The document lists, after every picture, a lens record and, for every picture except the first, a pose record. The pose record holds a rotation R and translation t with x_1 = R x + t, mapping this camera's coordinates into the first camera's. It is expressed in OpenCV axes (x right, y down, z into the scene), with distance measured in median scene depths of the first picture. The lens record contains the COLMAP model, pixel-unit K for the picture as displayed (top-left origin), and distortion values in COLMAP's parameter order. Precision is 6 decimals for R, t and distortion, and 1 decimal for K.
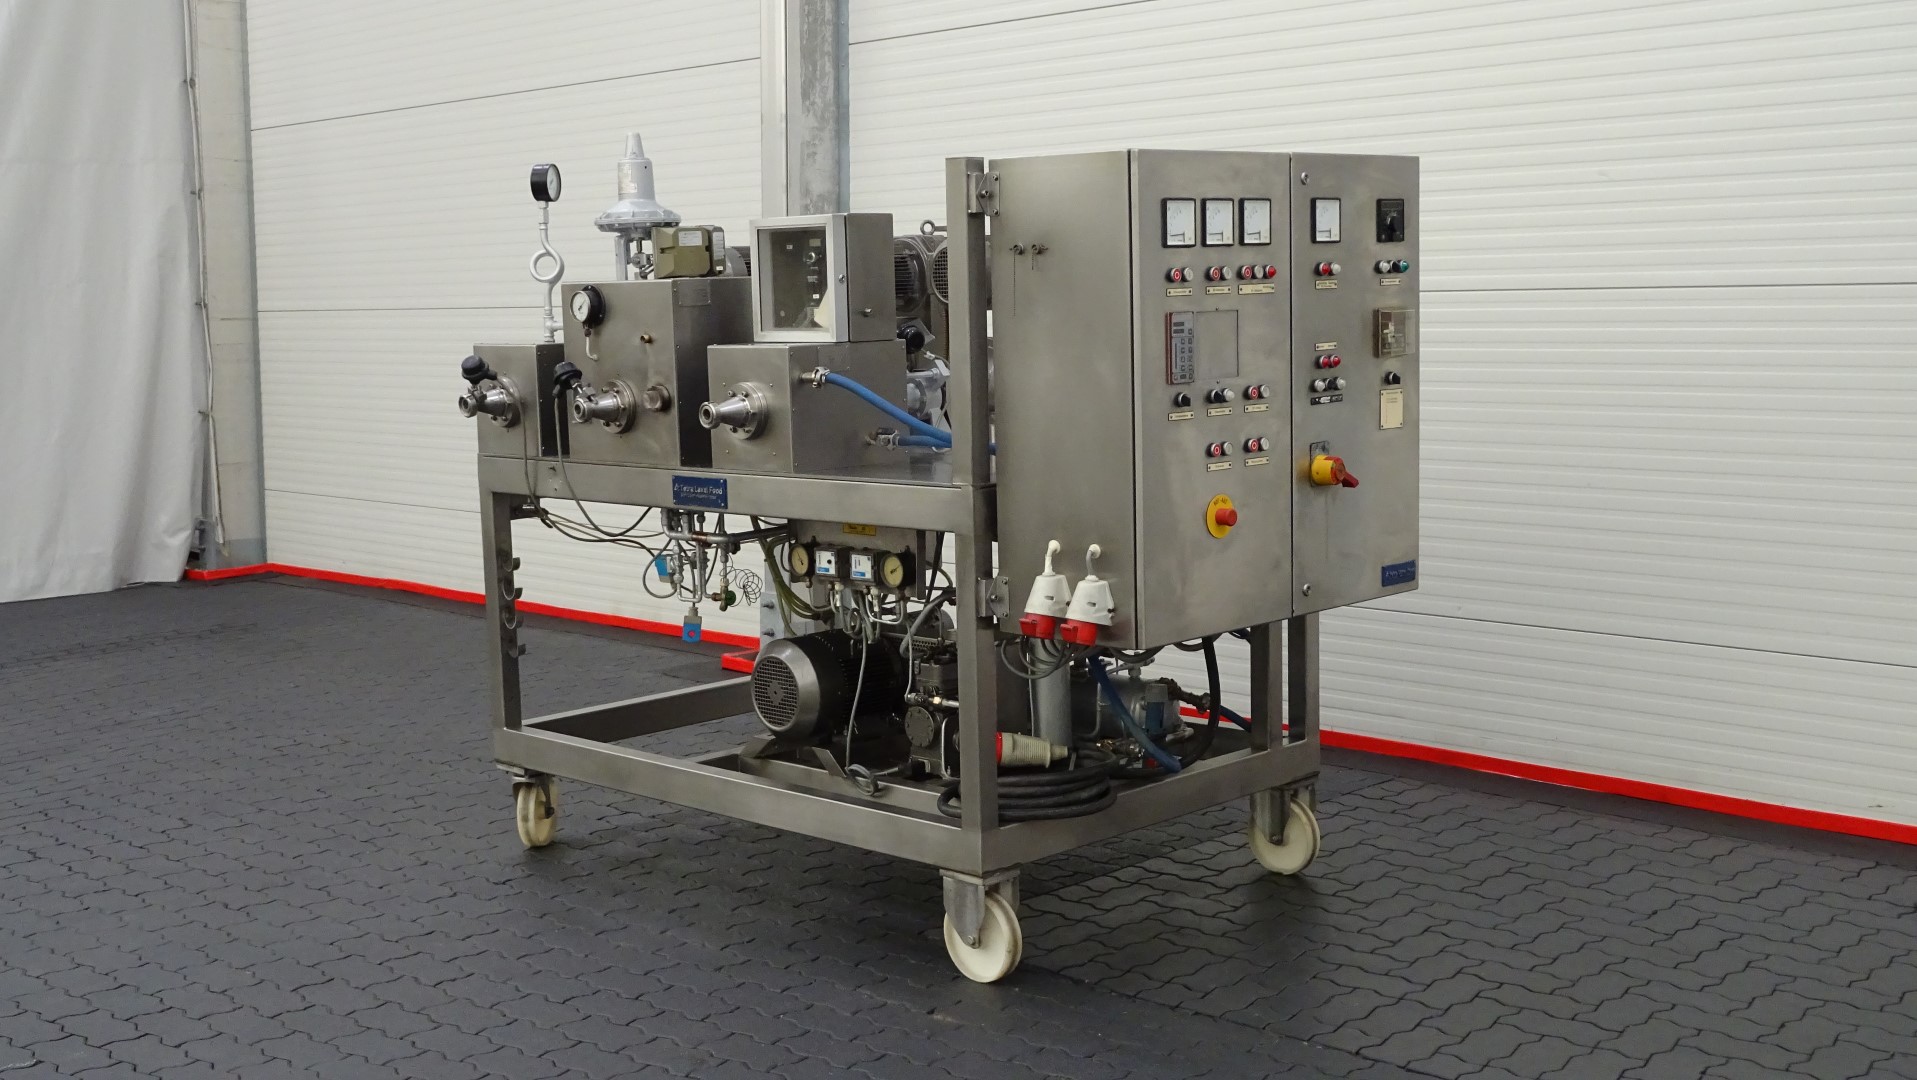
lens RADIAL K [[2146.1, 0, 970.8], [0, 2146.1, 549.9], [0, 0, 1]] dist [0.019368, 0.000000]
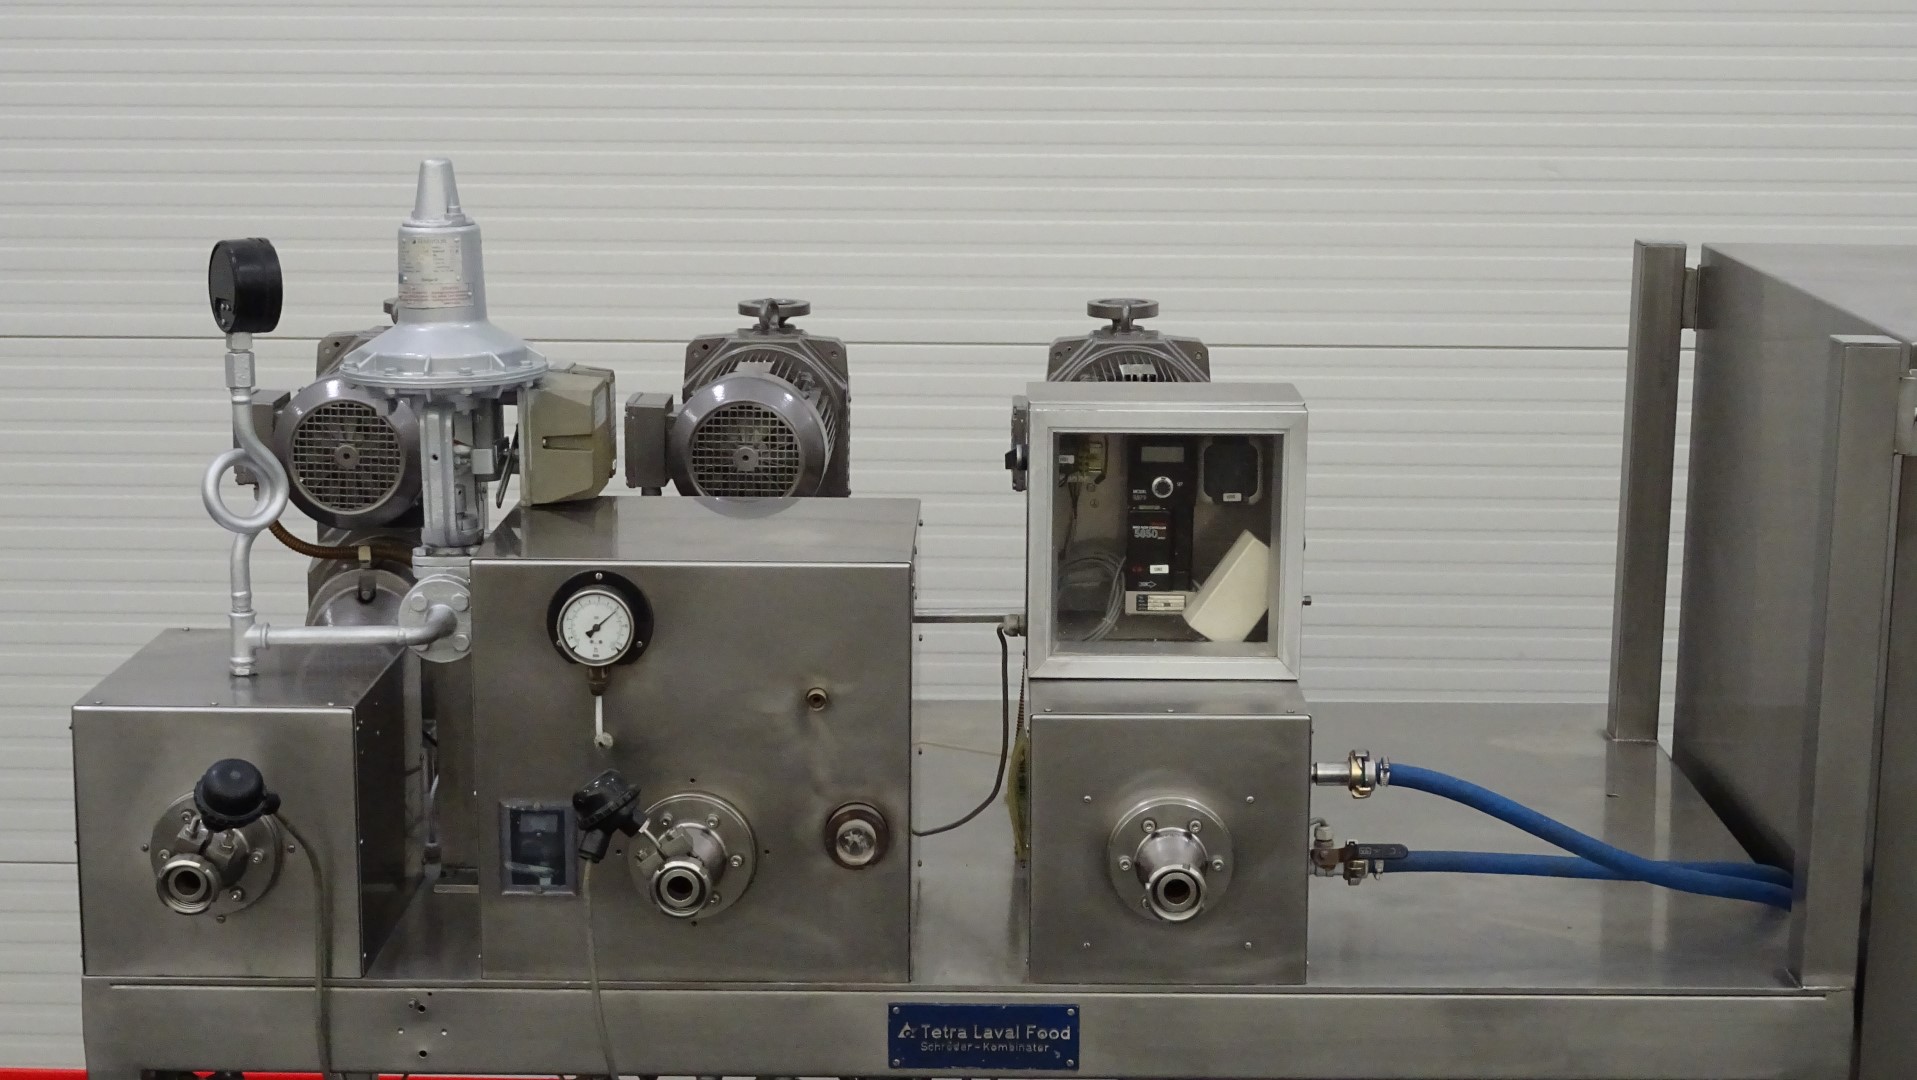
lens RADIAL K [[3102.8, 0, 962.7], [0, 3102.8, 540.1], [0, 0, 1]] dist [0.007947, 0.000000]
pose [[0.722812, -0.102163, 0.683451, -0.567587], [0.063149, 0.994638, 0.081893, -0.185232], [-0.688153, -0.016034, 0.725388, 0.558072]]
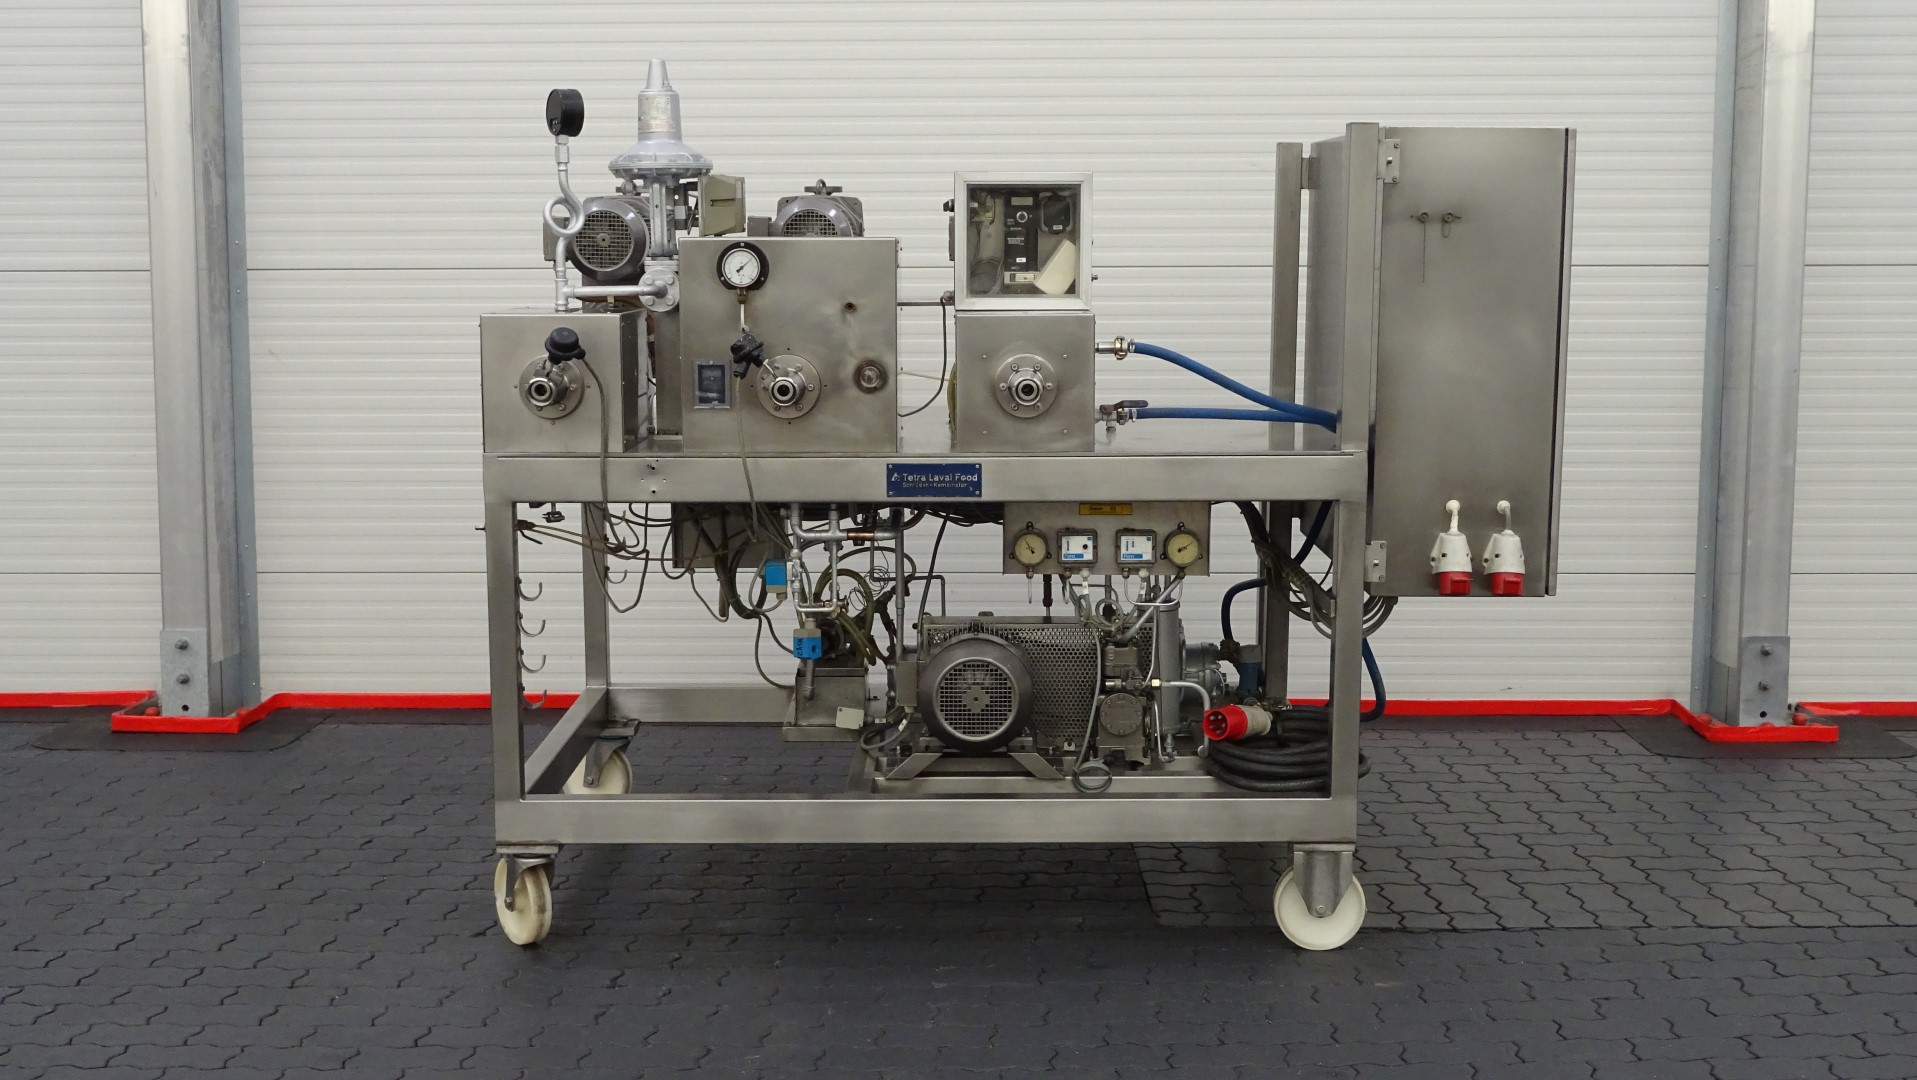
lens RADIAL K [[2146.1, 0, 951.5], [0, 2146.1, 531.9], [0, 0, 1]] dist [0.019368, 0.000000]
pose [[0.716917, -0.068568, 0.693779, -0.751965], [0.069893, 0.997207, 0.026332, -0.029371], [-0.693646, 0.029612, 0.719707, 0.372079]]
